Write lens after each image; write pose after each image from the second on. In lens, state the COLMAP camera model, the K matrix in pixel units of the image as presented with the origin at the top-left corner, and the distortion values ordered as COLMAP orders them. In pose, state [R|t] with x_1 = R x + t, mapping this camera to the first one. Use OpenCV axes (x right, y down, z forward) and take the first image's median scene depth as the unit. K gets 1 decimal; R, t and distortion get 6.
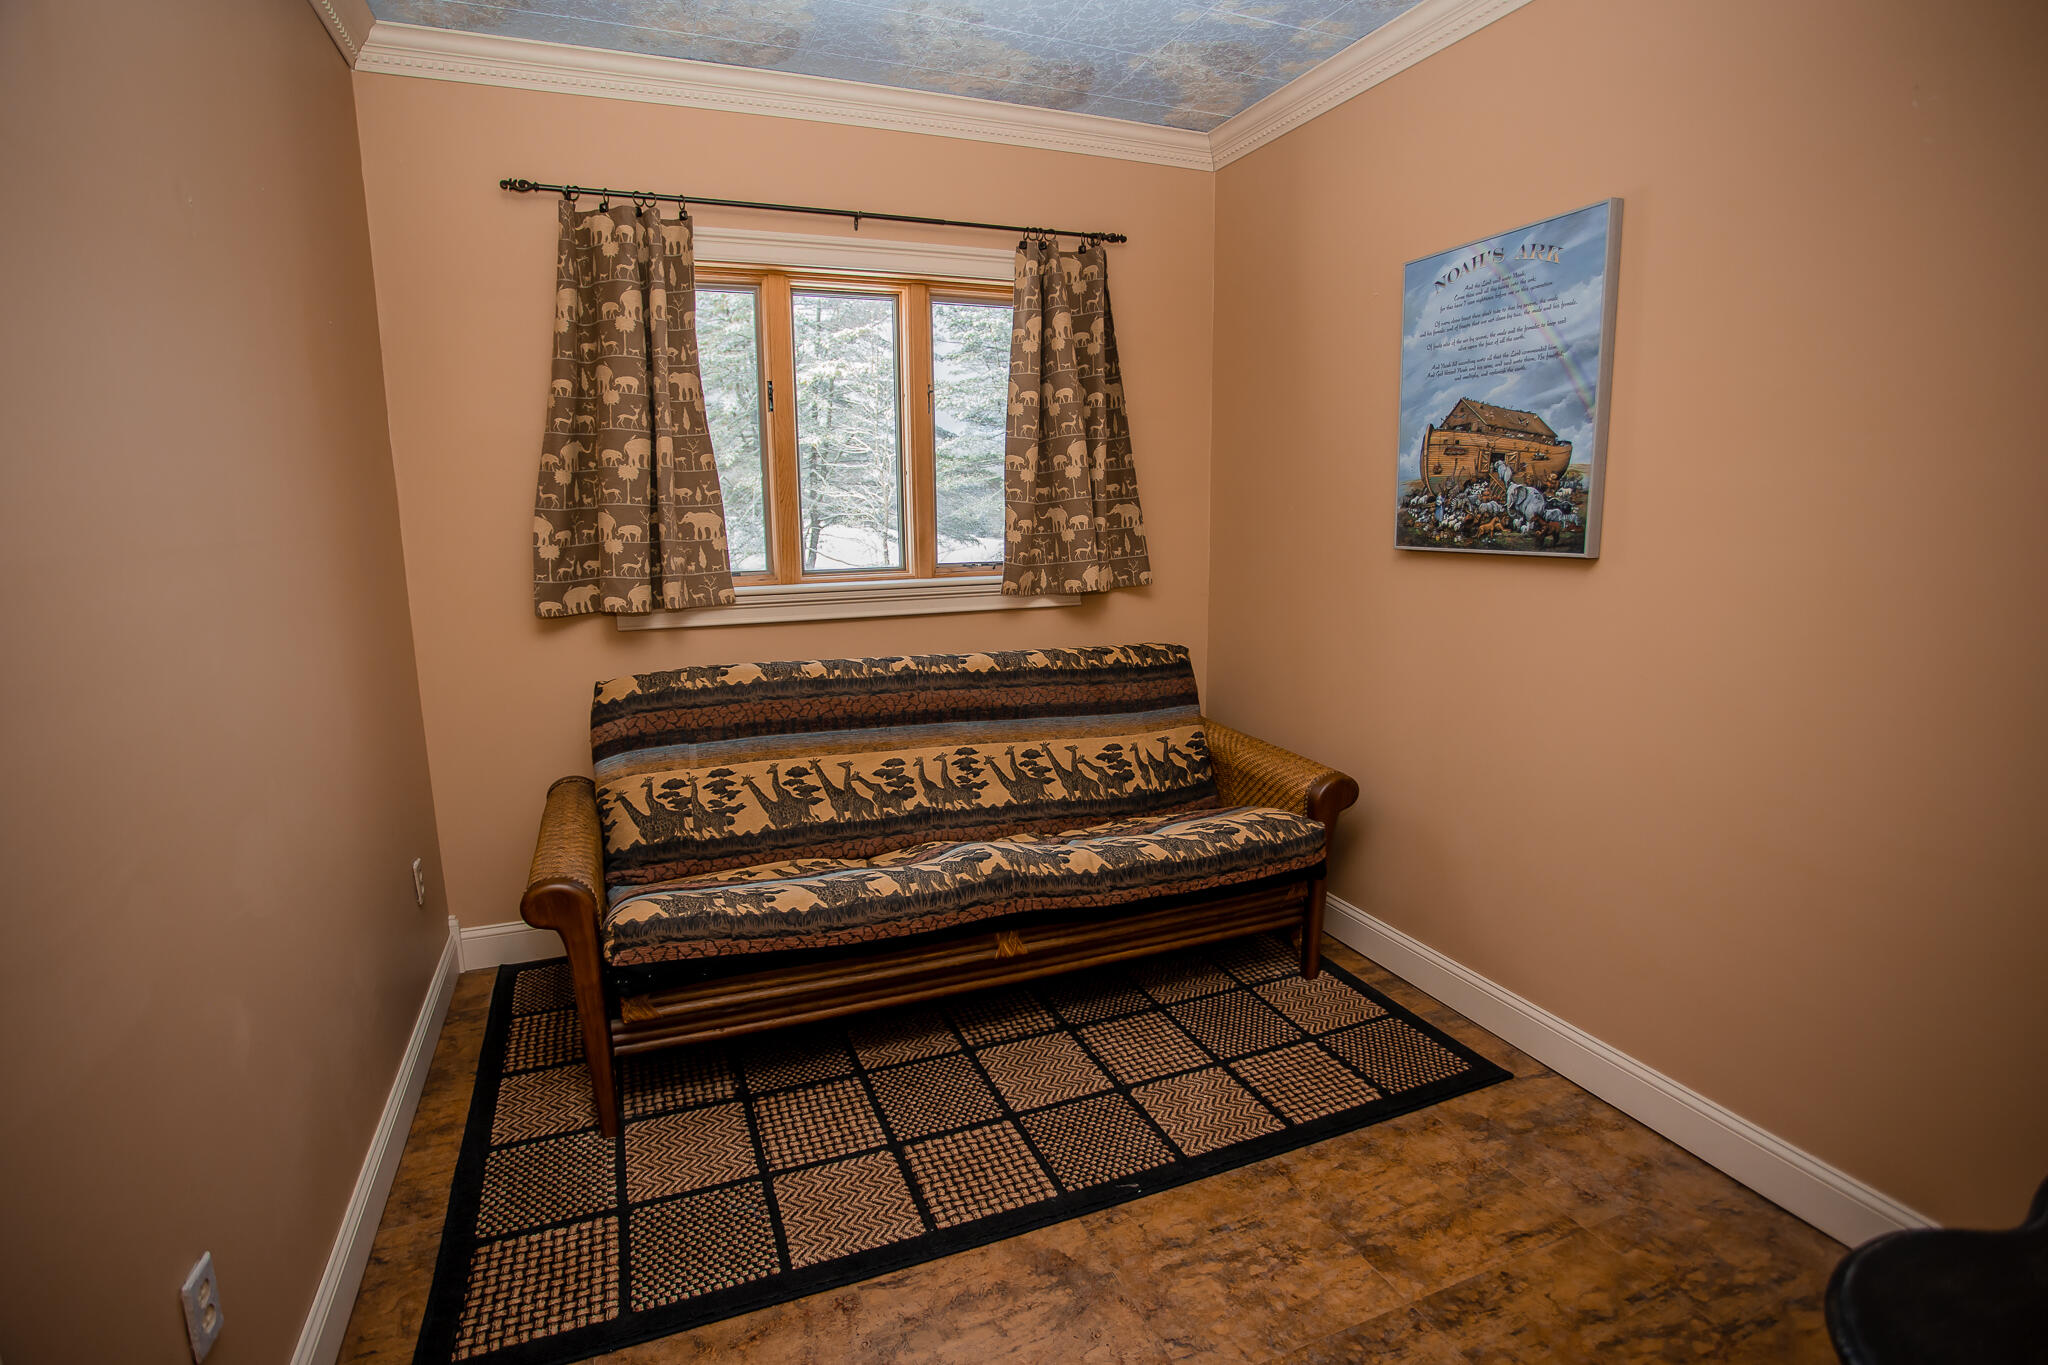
lens RADIAL K [[1002.6, 0, 1019.0], [0, 1002.6, 688.7], [0, 0, 1]] dist [-0.079319, 0.039734]
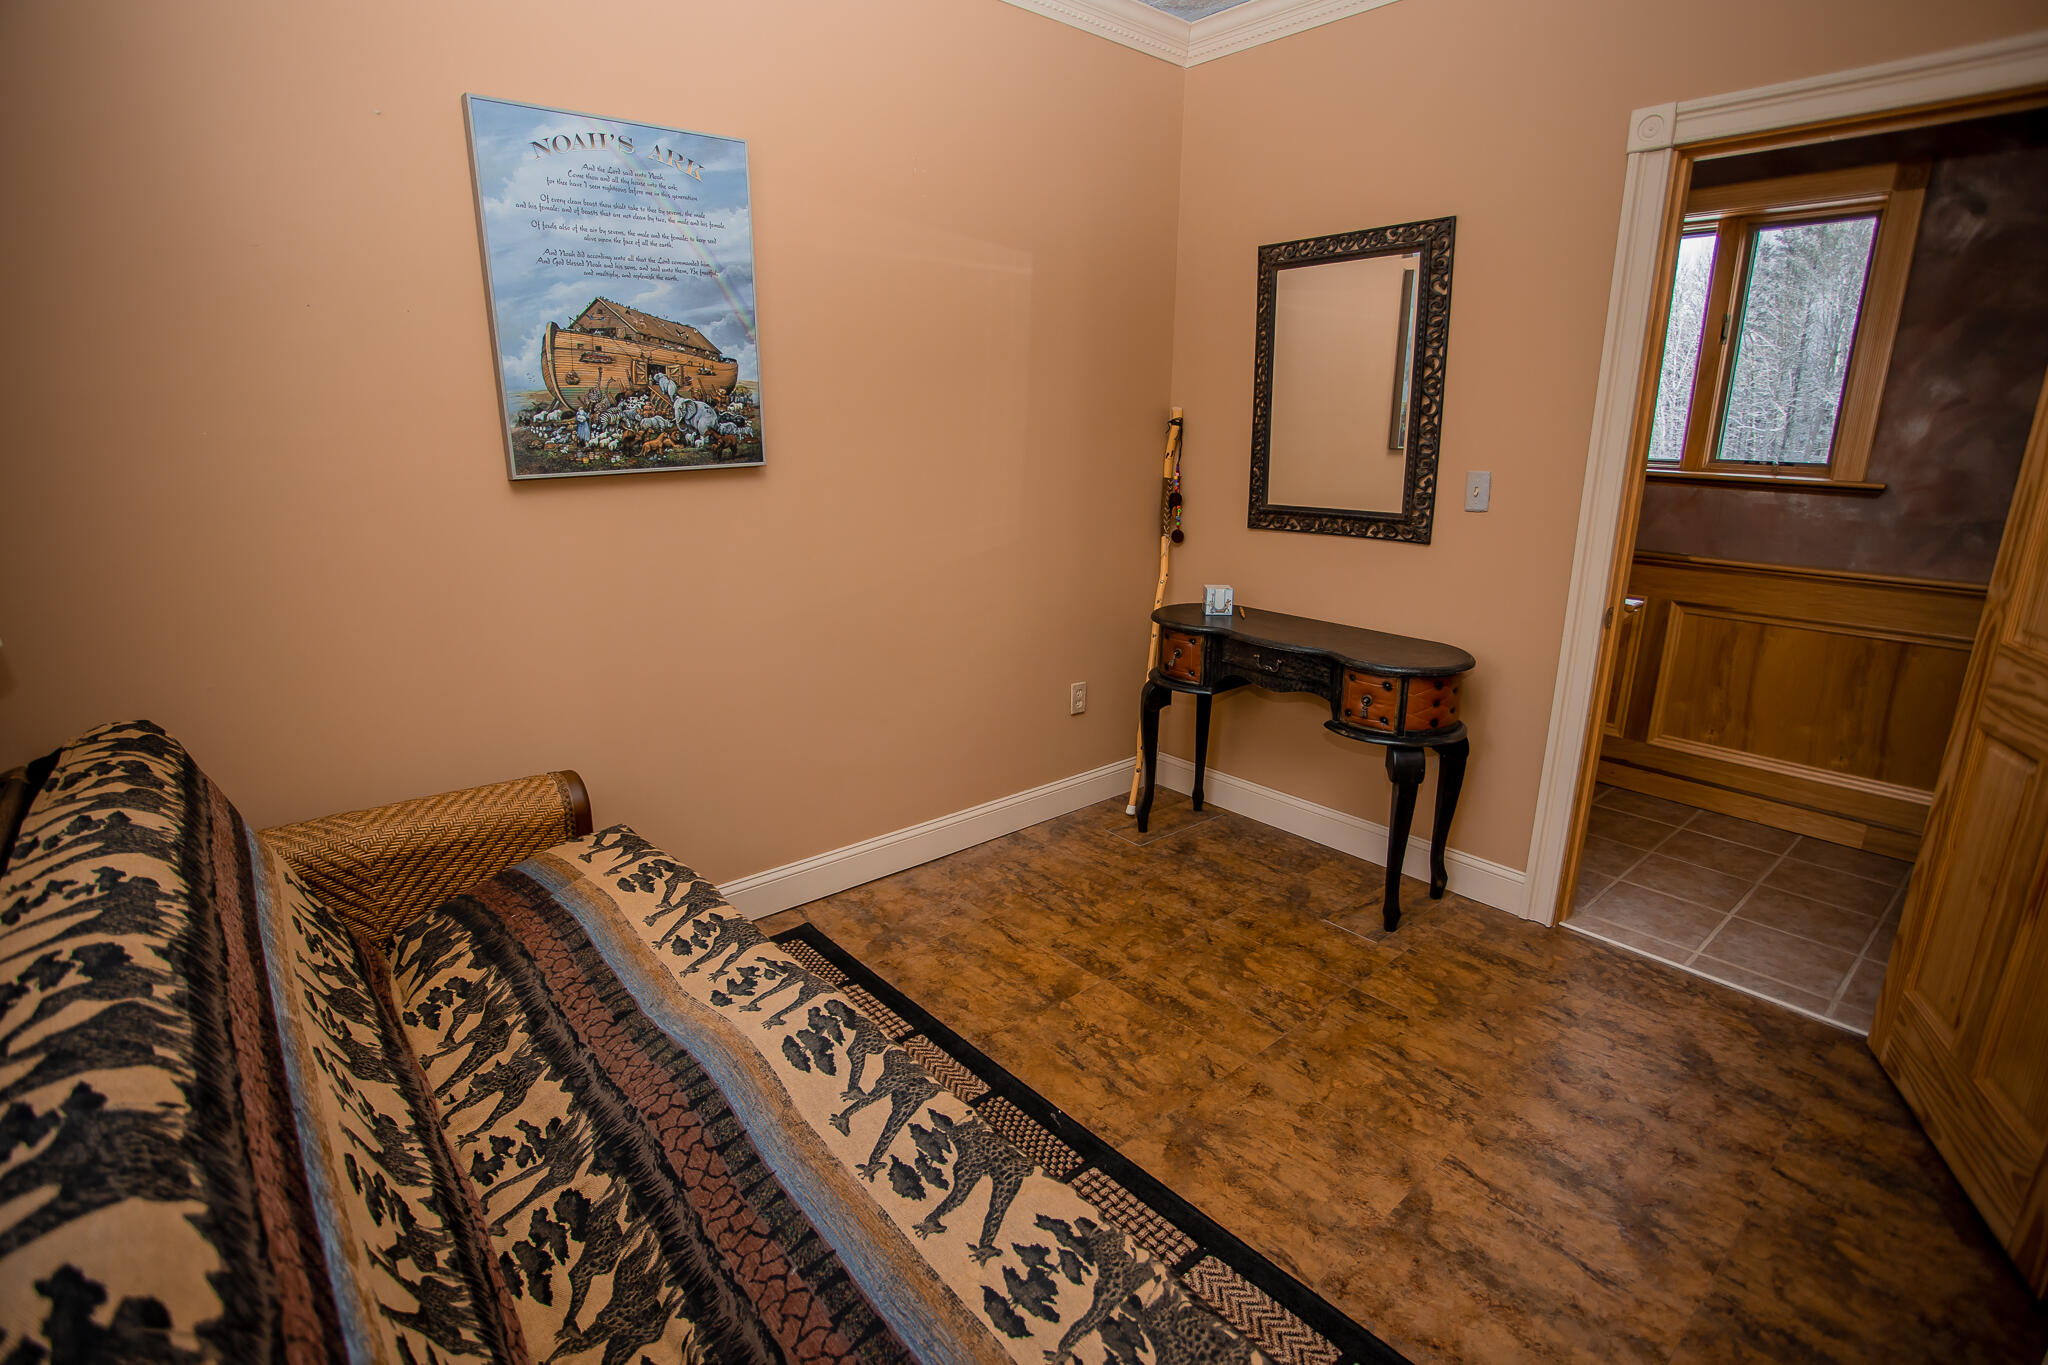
lens RADIAL K [[1002.6, 0, 1019.0], [0, 1002.6, 688.7], [0, 0, 1]] dist [-0.079319, 0.039734]
pose [[-0.337081, -0.241374, 0.910008, -0.587120], [0.171718, 0.934600, 0.311504, -0.187174], [-0.925683, 0.261267, -0.273588, 1.037625]]
